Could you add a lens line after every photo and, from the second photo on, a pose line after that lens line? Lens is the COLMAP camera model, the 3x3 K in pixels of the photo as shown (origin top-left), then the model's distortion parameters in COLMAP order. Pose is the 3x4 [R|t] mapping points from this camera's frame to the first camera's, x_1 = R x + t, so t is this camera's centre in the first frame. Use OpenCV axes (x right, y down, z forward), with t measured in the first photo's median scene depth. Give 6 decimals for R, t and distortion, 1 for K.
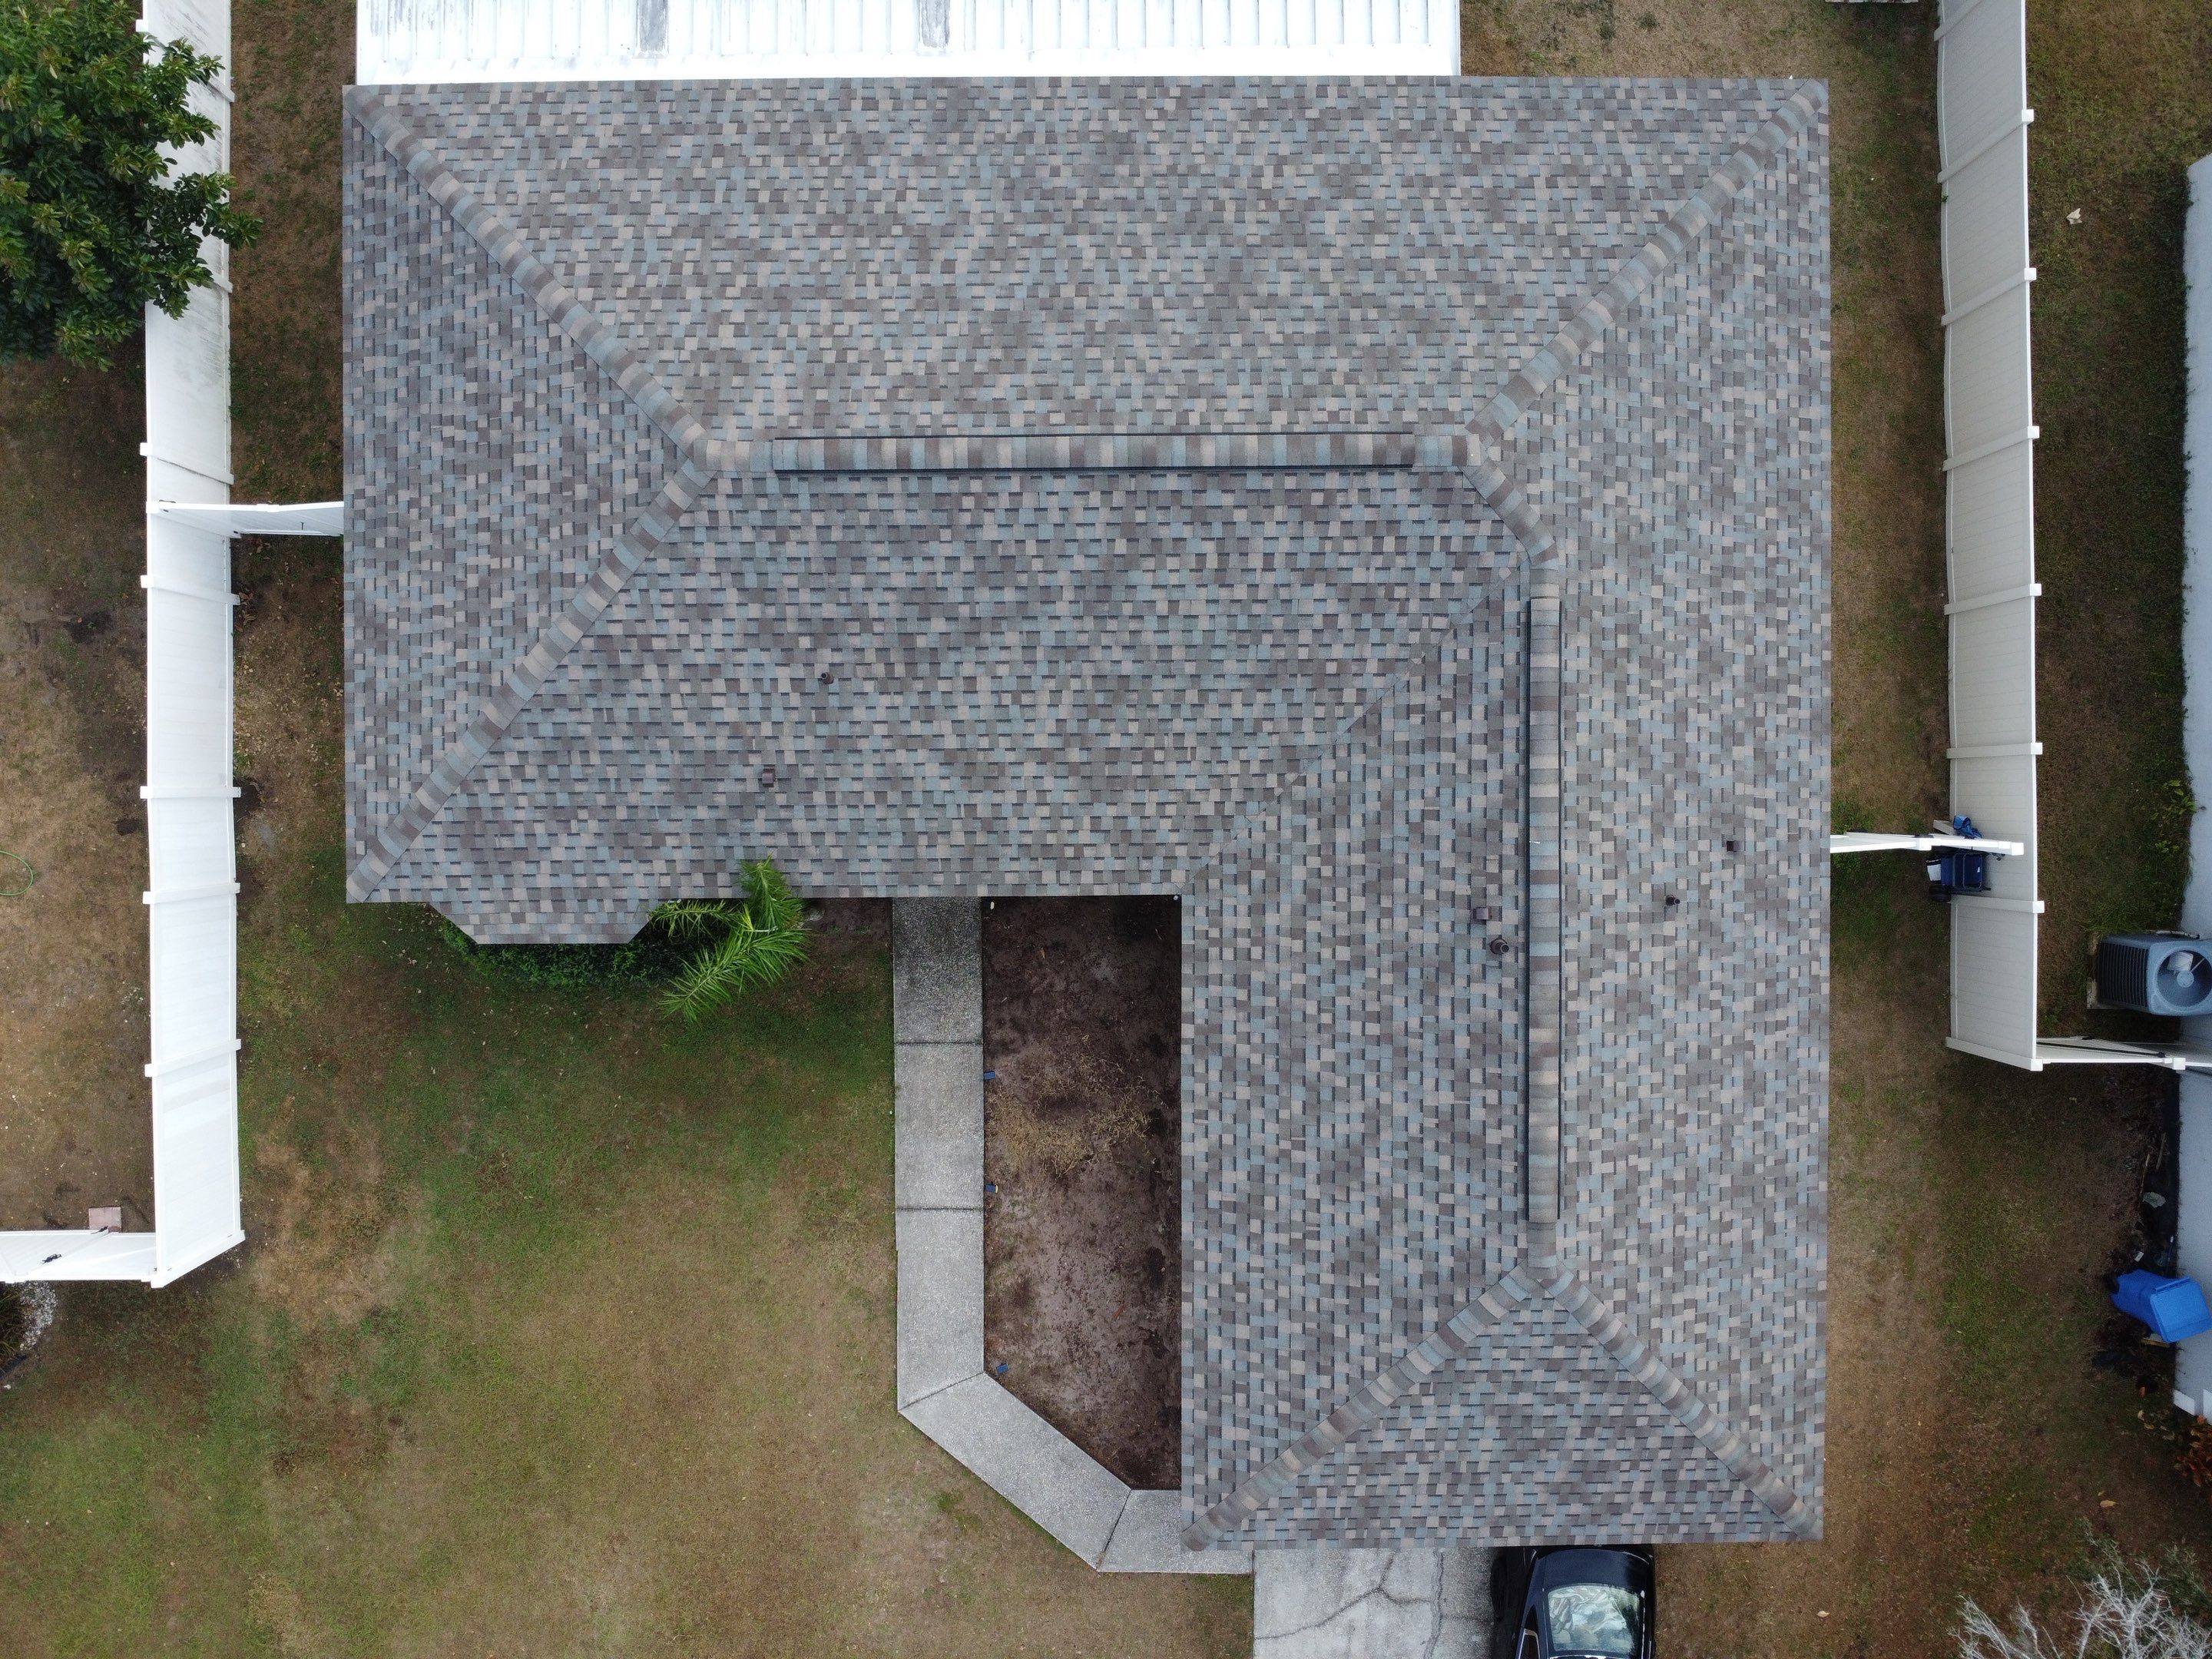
lens RADIAL K [[1601.8, 0, 1092.7], [0, 1601.8, 822.4], [0, 0, 1]] dist [-0.018465, -0.021031]
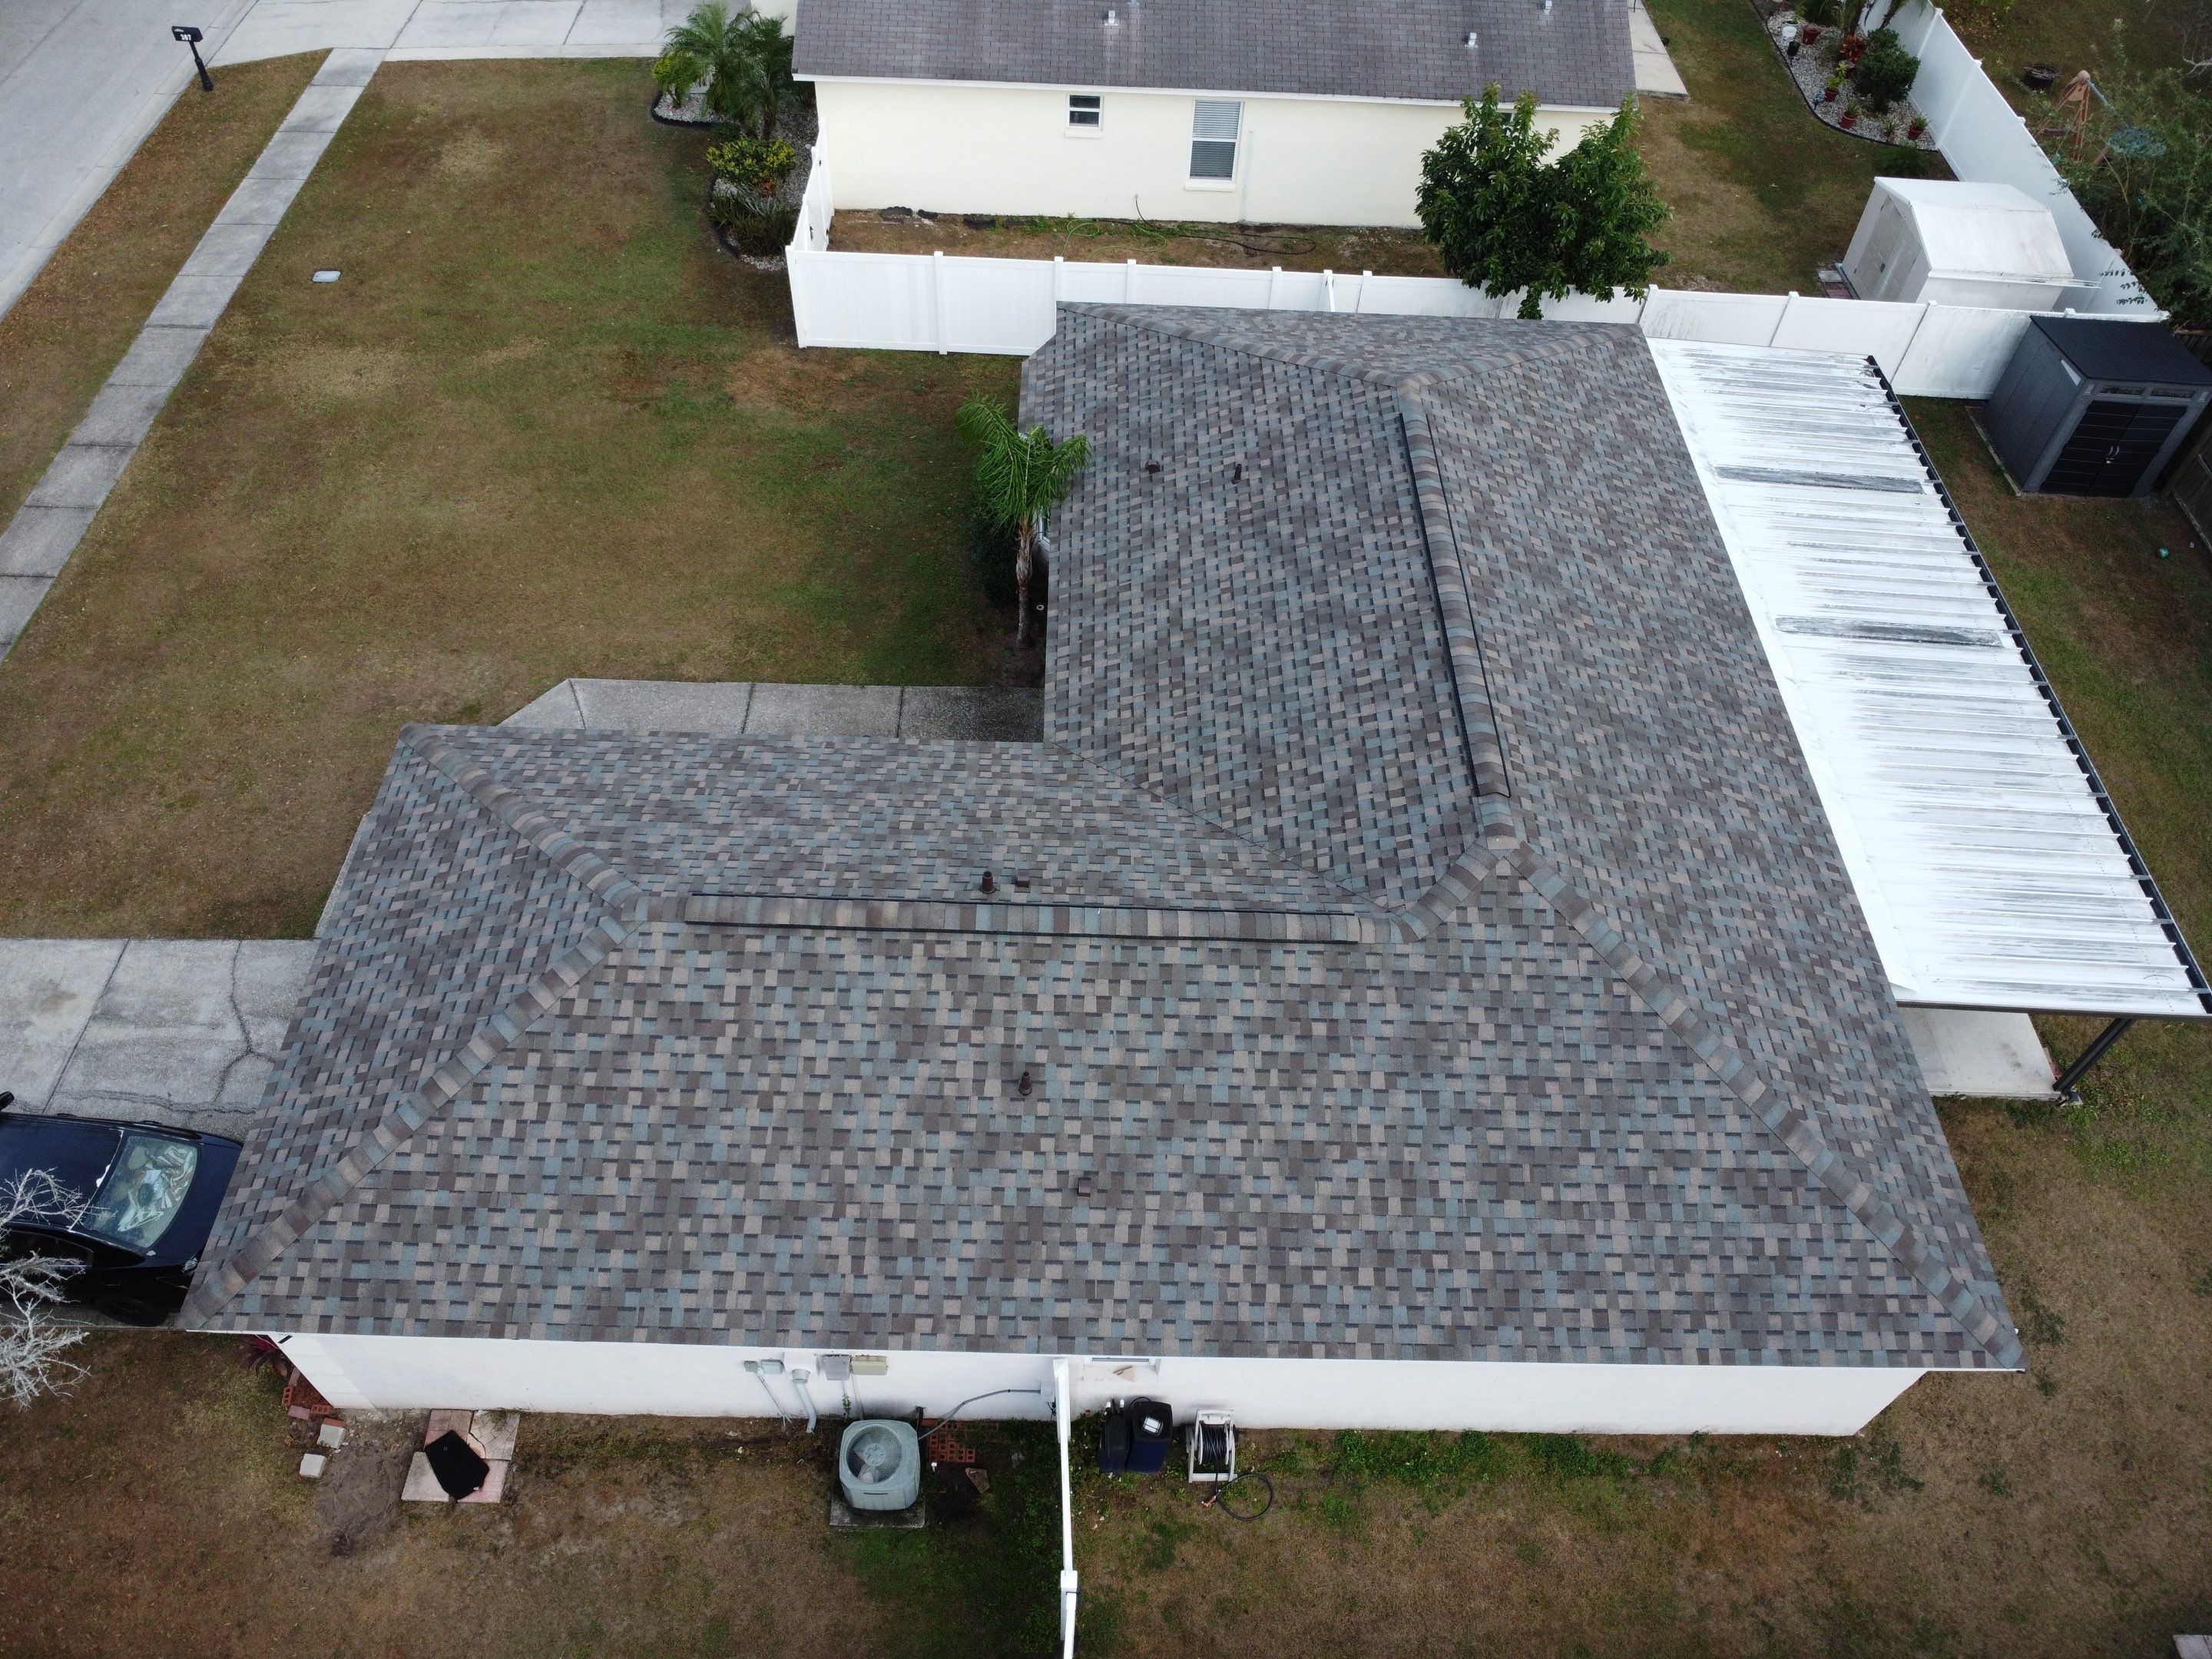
lens RADIAL K [[1601.8, 0, 1097.1], [0, 1601.8, 820.6], [0, 0, 1]] dist [-0.018465, -0.021031]
pose [[-0.010407, 0.762955, -0.646367, 0.793700], [-0.998320, -0.044772, -0.036774, 0.047366], [-0.056996, 0.644899, 0.762140, 0.238875]]
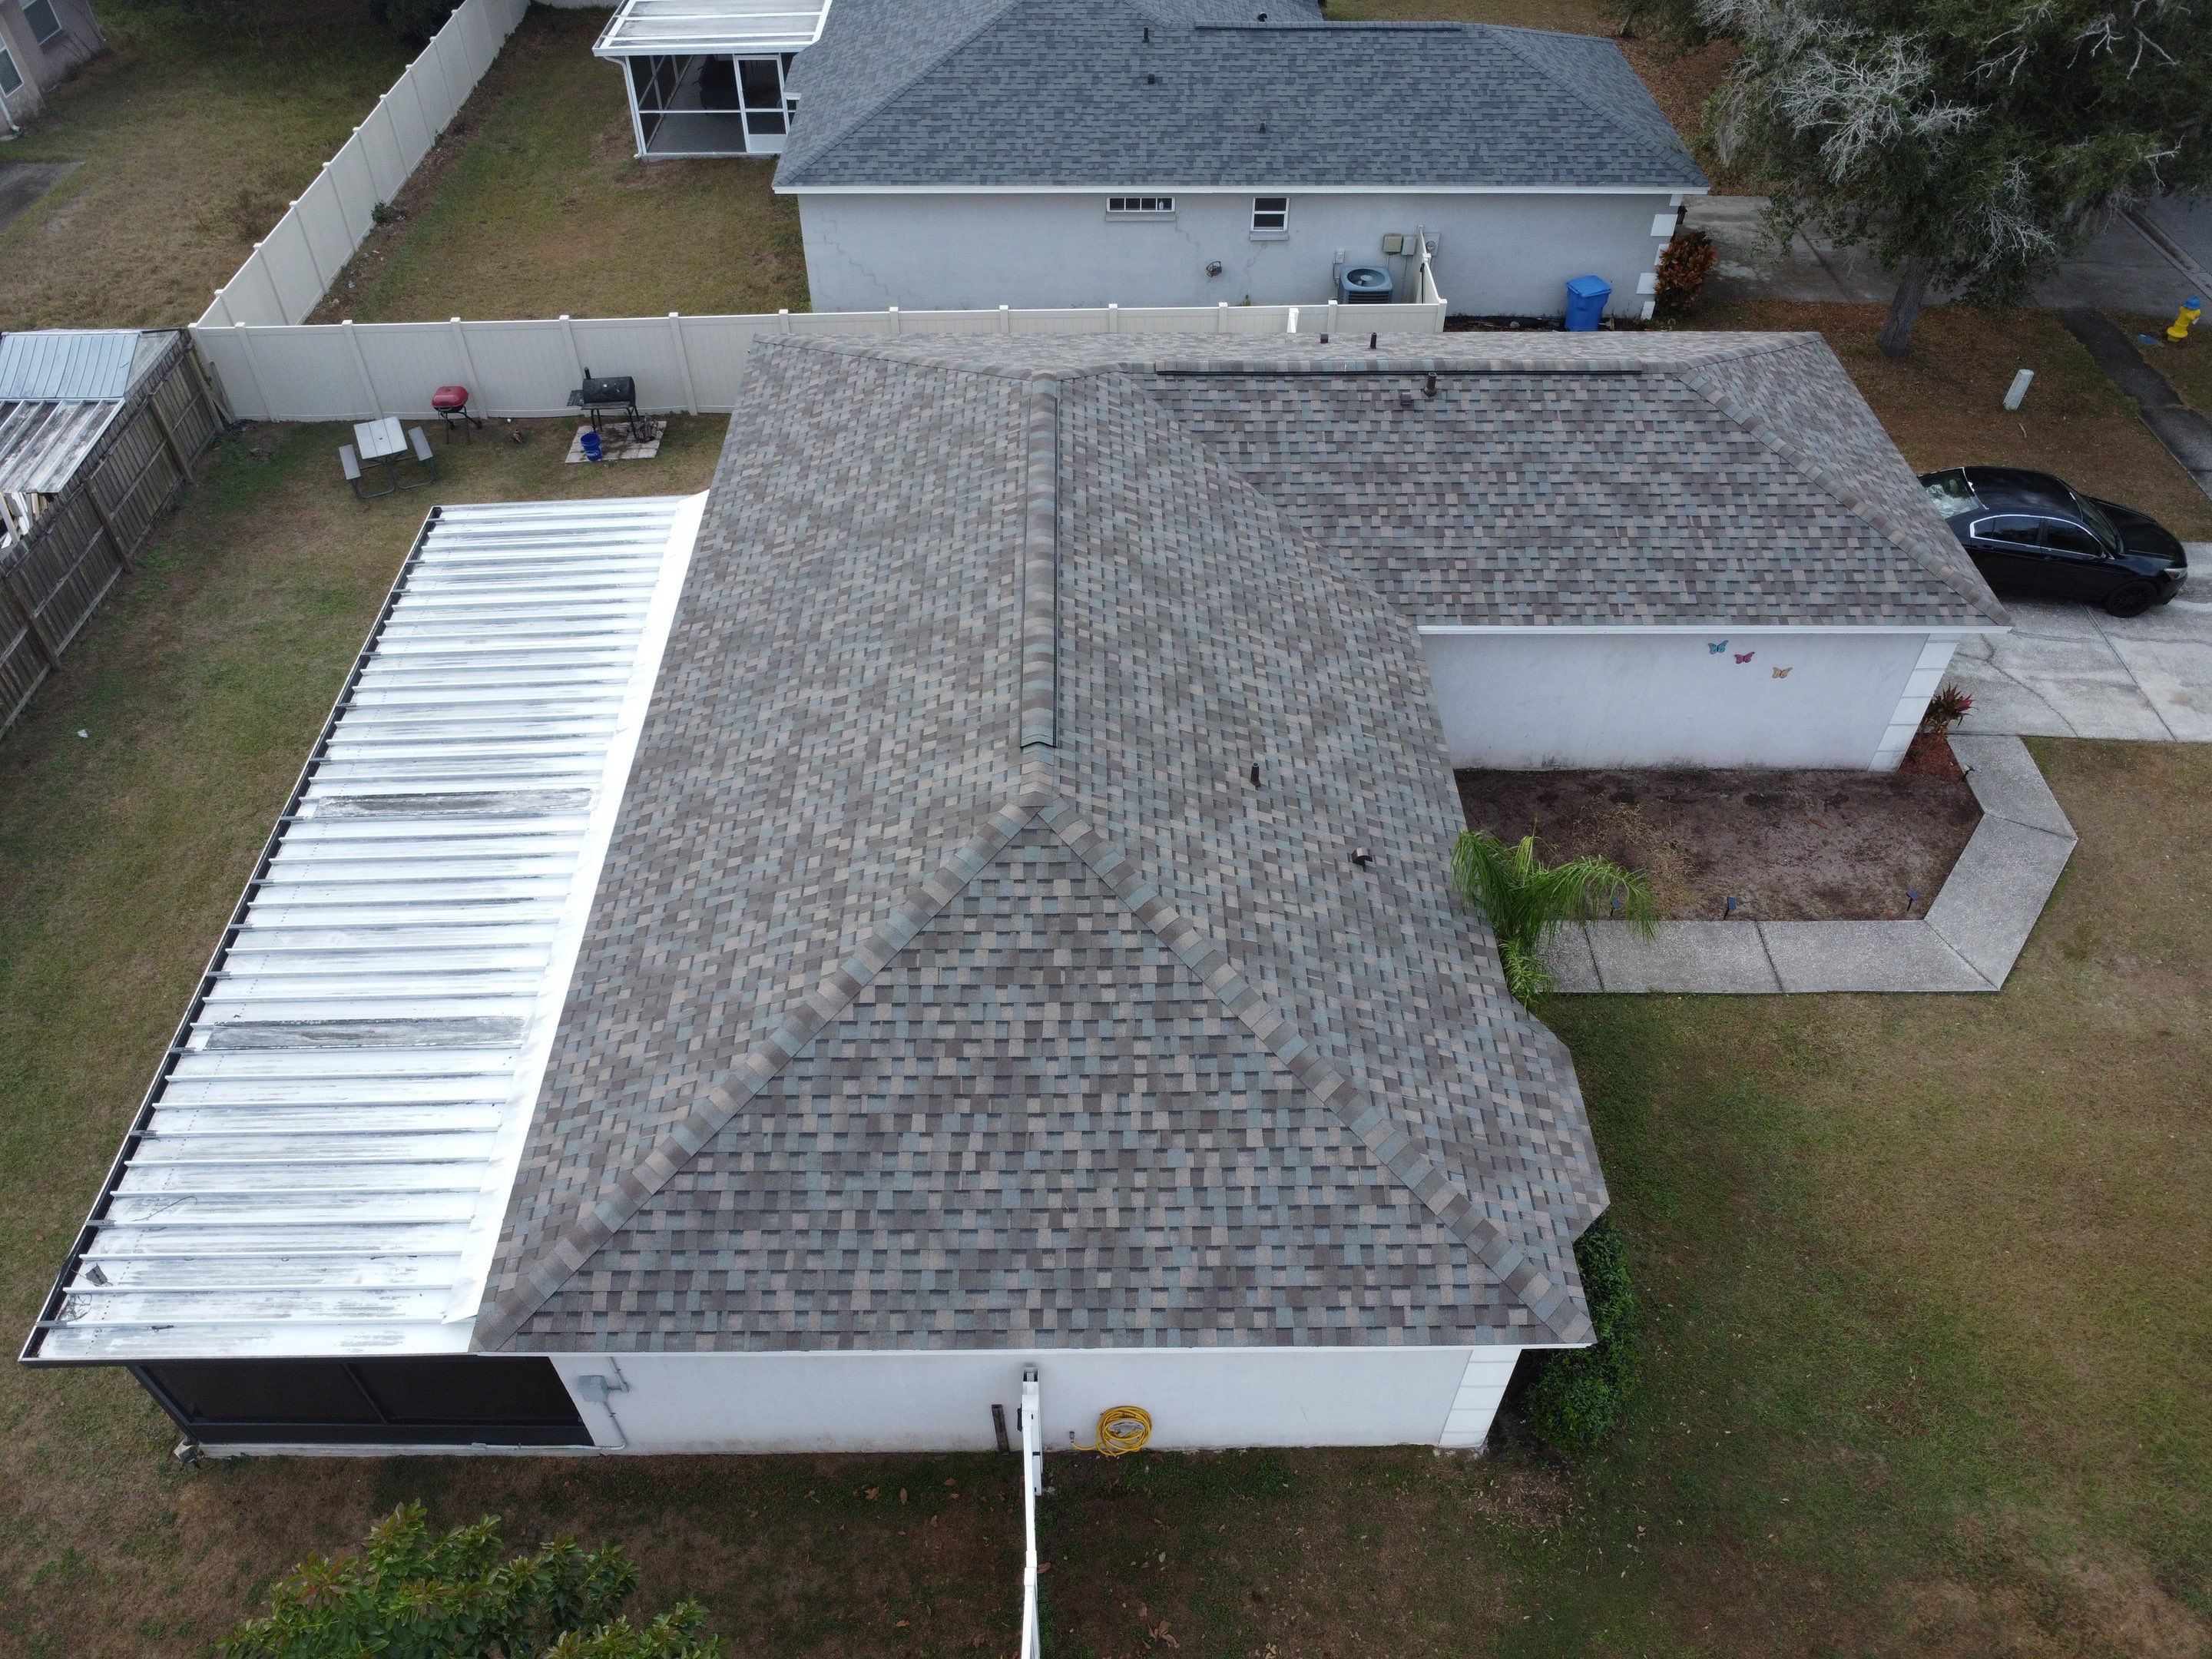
lens RADIAL K [[1601.8, 0, 1098.0], [0, 1601.8, 822.6], [0, 0, 1]] dist [-0.018465, -0.021031]
pose [[-0.006390, -0.711295, 0.702865, -0.830379], [0.999848, -0.015956, -0.007057, -0.172203], [0.016234, 0.702713, 0.711288, 0.323474]]
